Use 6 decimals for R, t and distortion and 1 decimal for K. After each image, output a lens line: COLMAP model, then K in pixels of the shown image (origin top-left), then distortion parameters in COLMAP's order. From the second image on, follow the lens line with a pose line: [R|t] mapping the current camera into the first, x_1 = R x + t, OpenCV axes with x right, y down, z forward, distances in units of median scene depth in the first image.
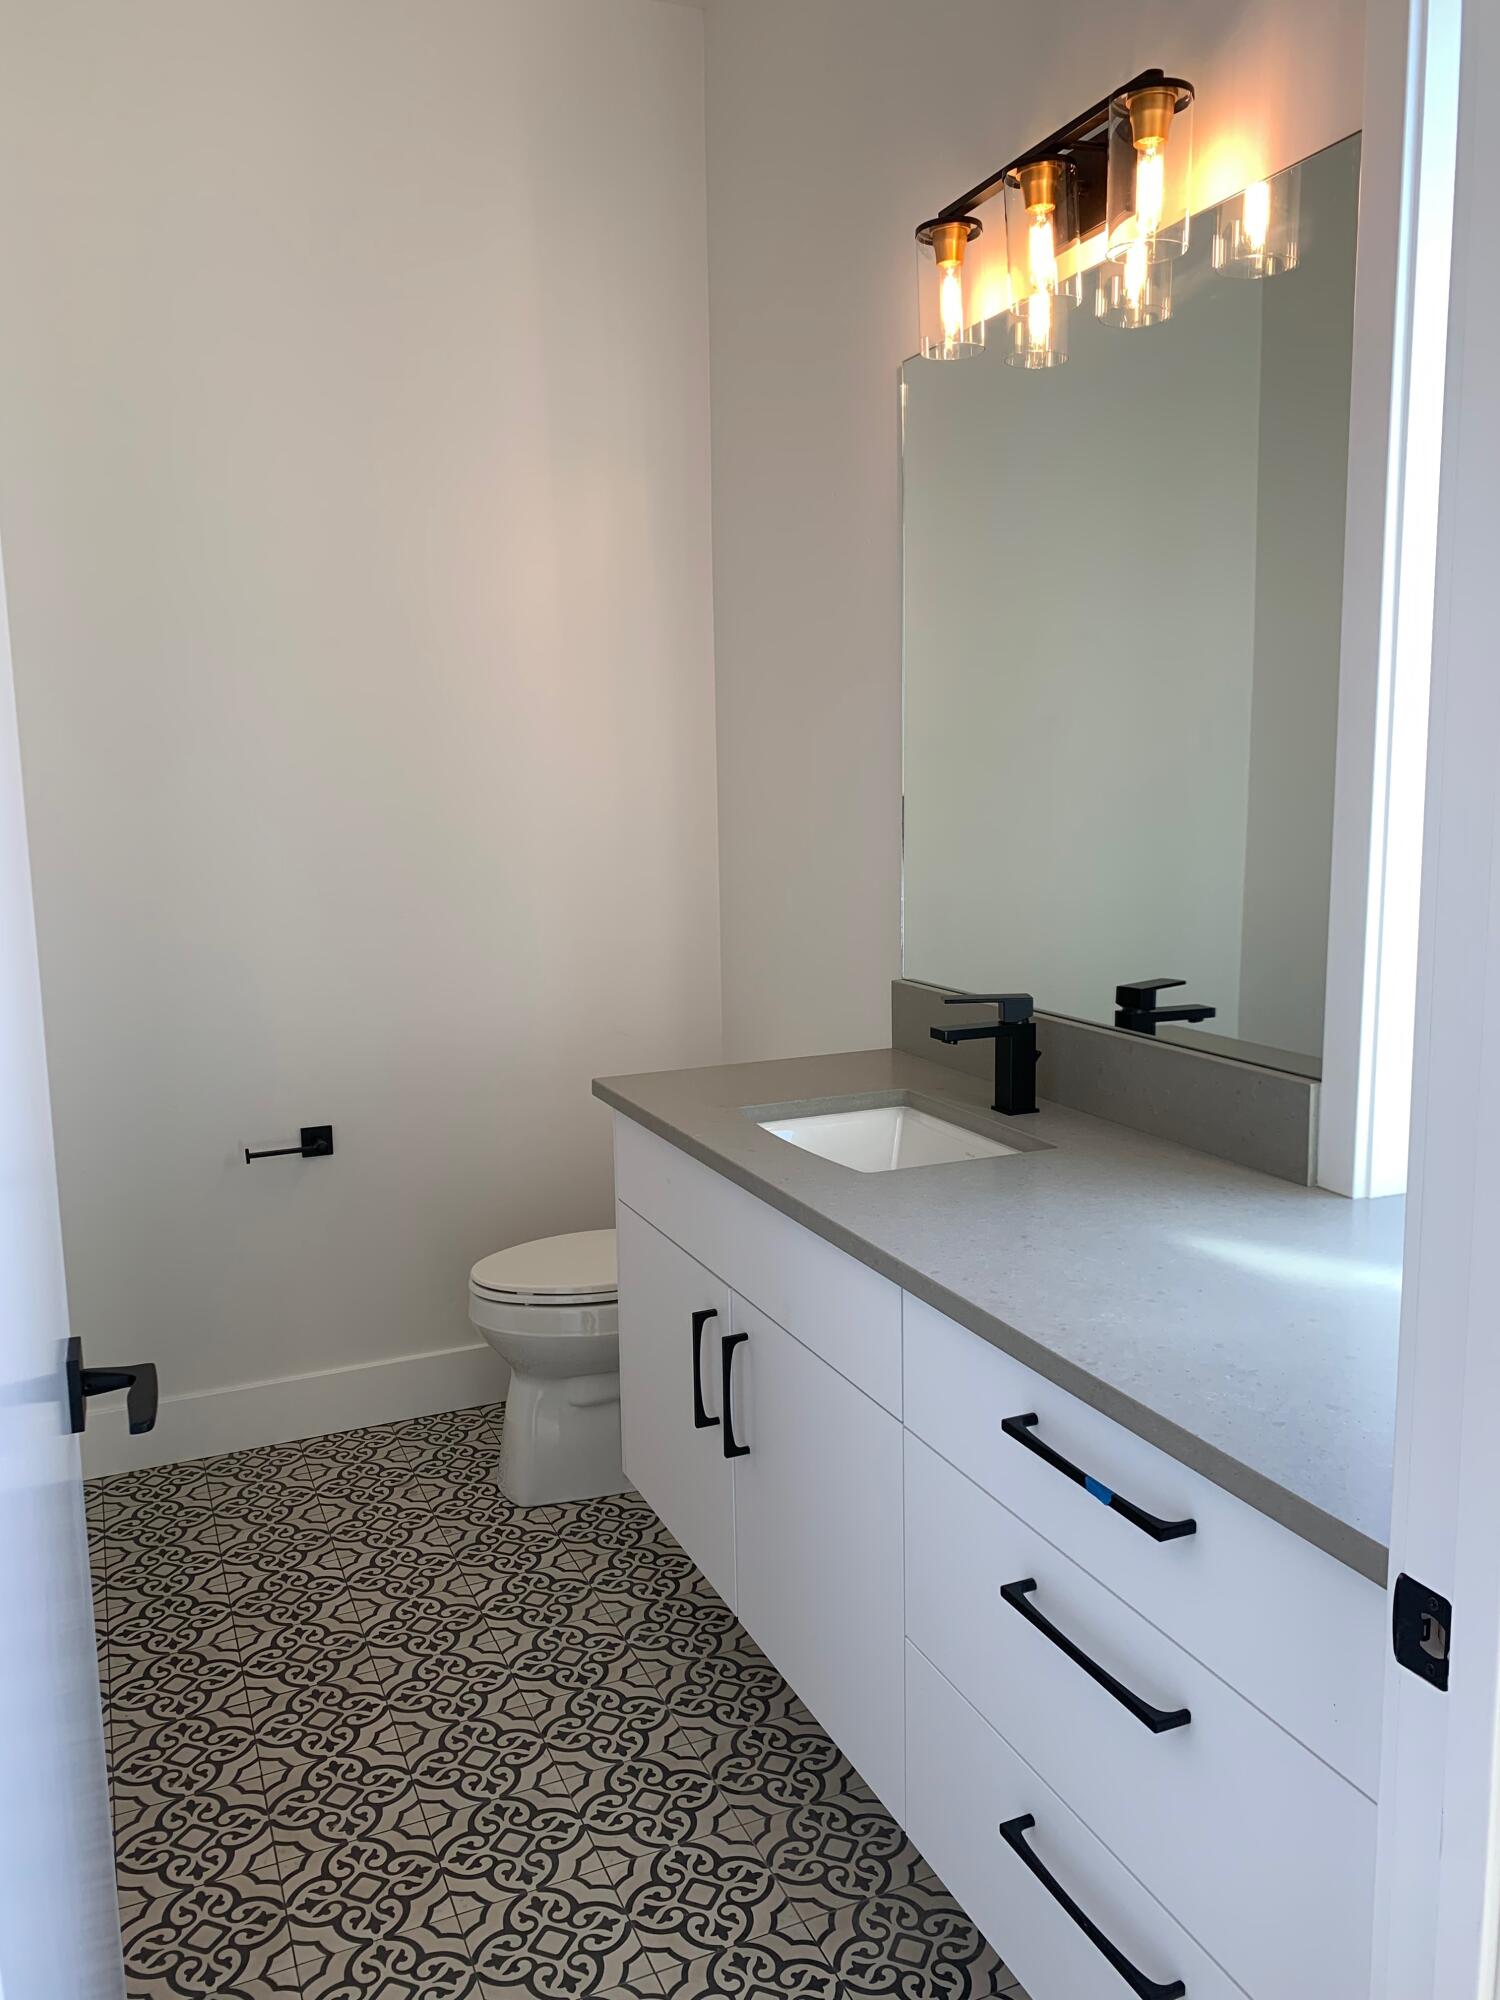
lens RADIAL K [[1511.4, 0, 753.0], [0, 1511.4, 997.3], [0, 0, 1]] dist [0.001414, -0.006072]
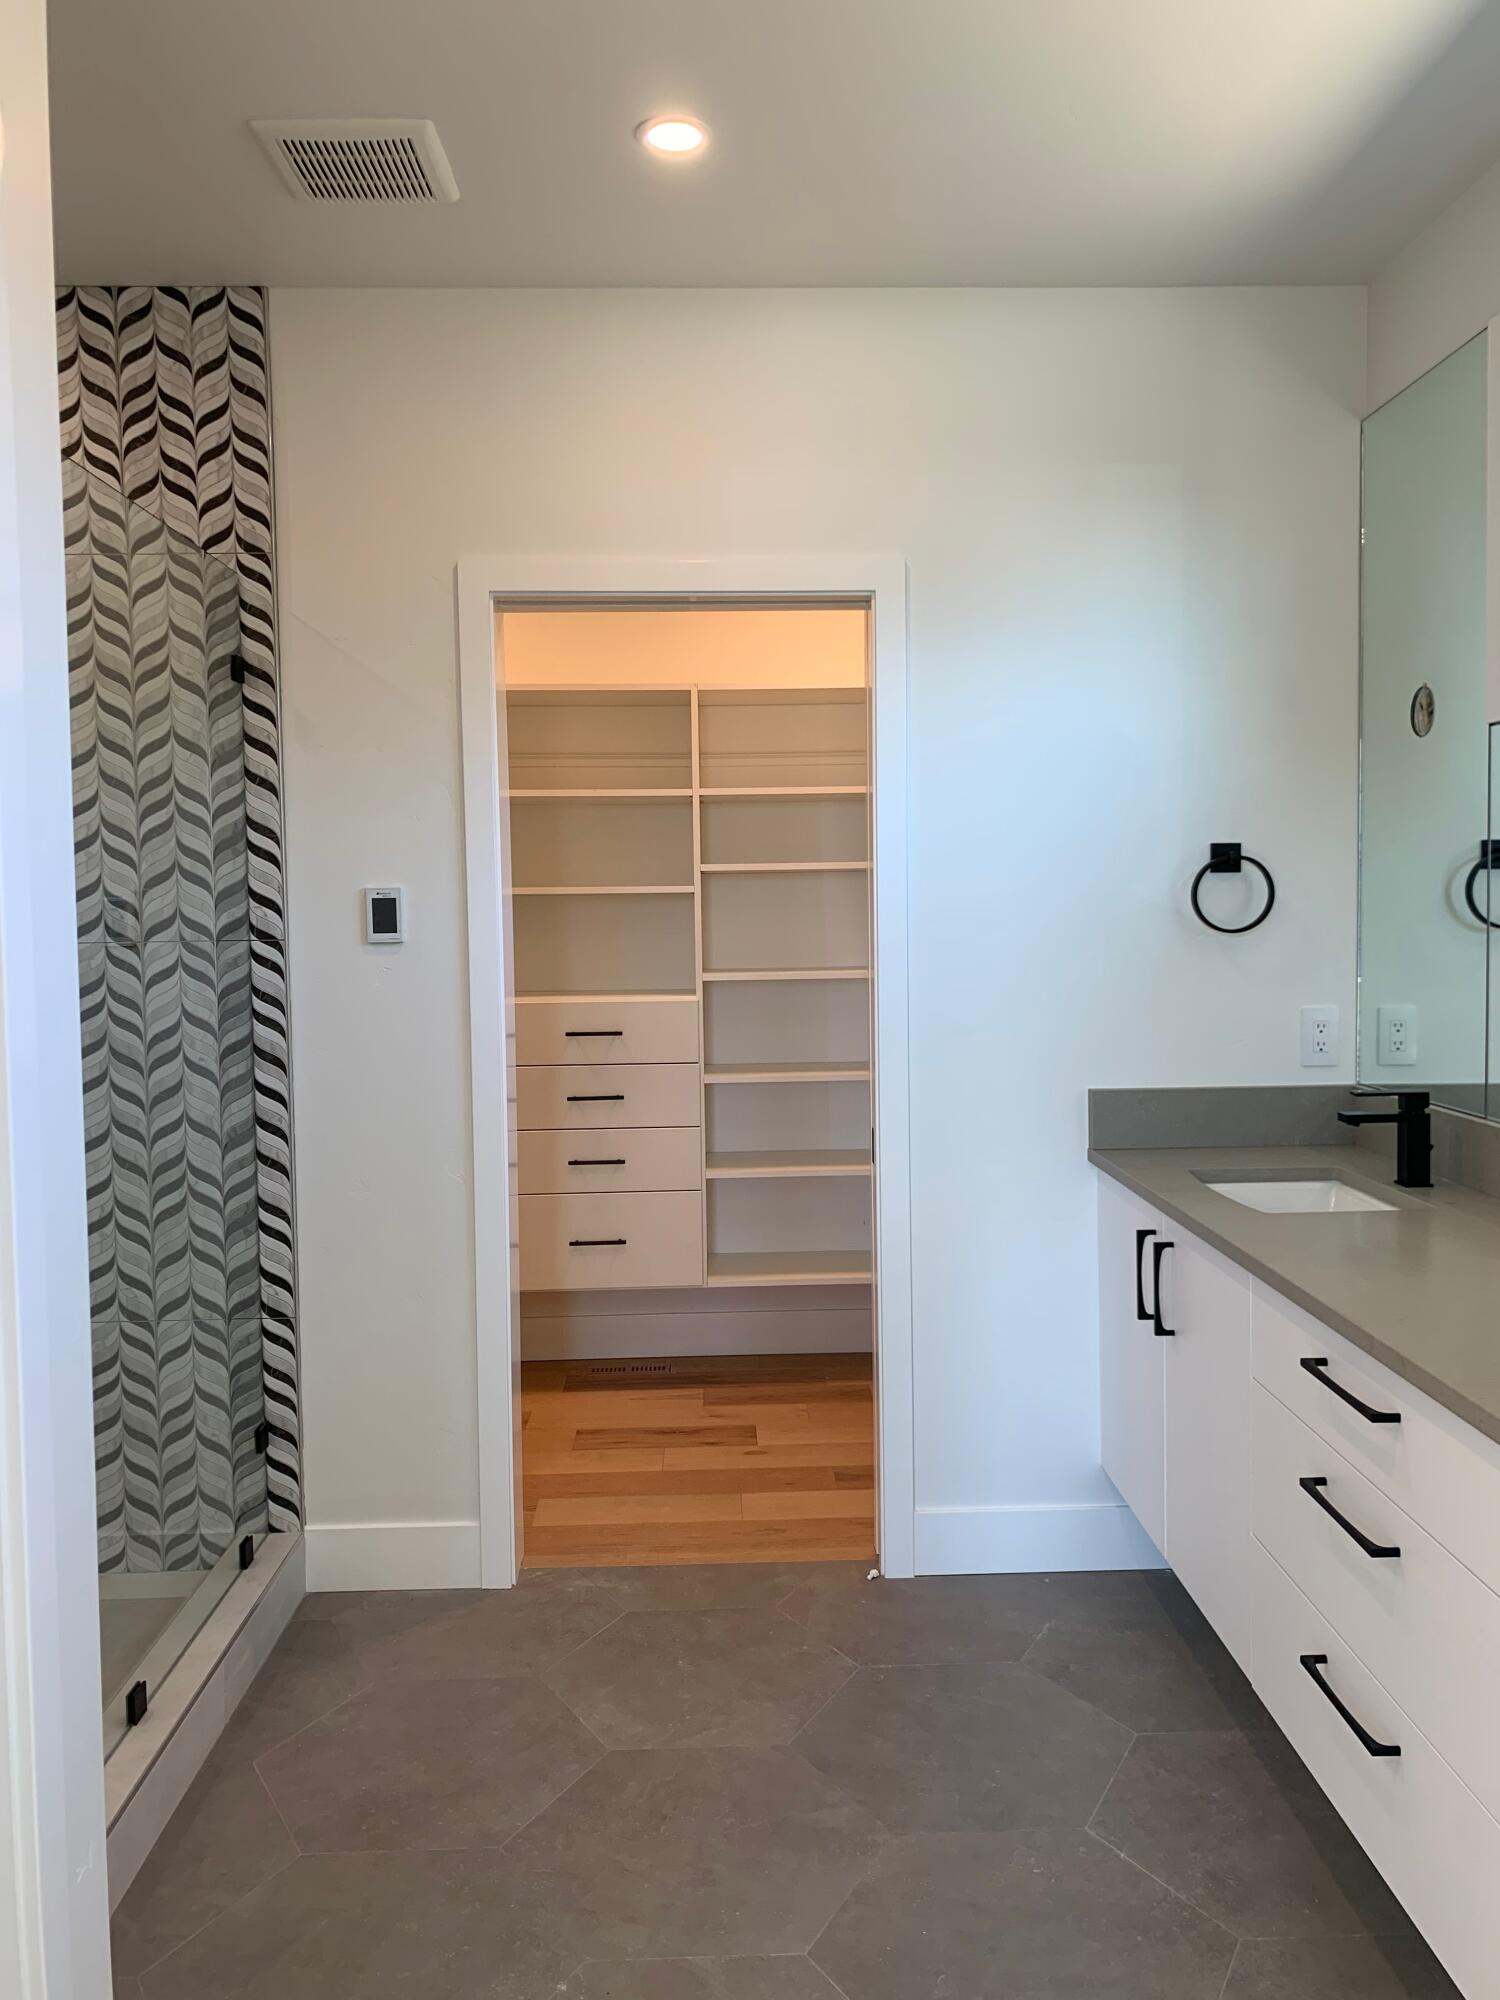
lens RADIAL K [[1511.4, 0, 751.9], [0, 1511.4, 998.4], [0, 0, 1]] dist [0.001414, -0.006072]
pose [[0.924441, 0.026724, -0.380386, 0.216792], [-0.056813, 0.996060, -0.068093, 0.060311], [0.377068, 0.084559, 0.922317, -0.571122]]
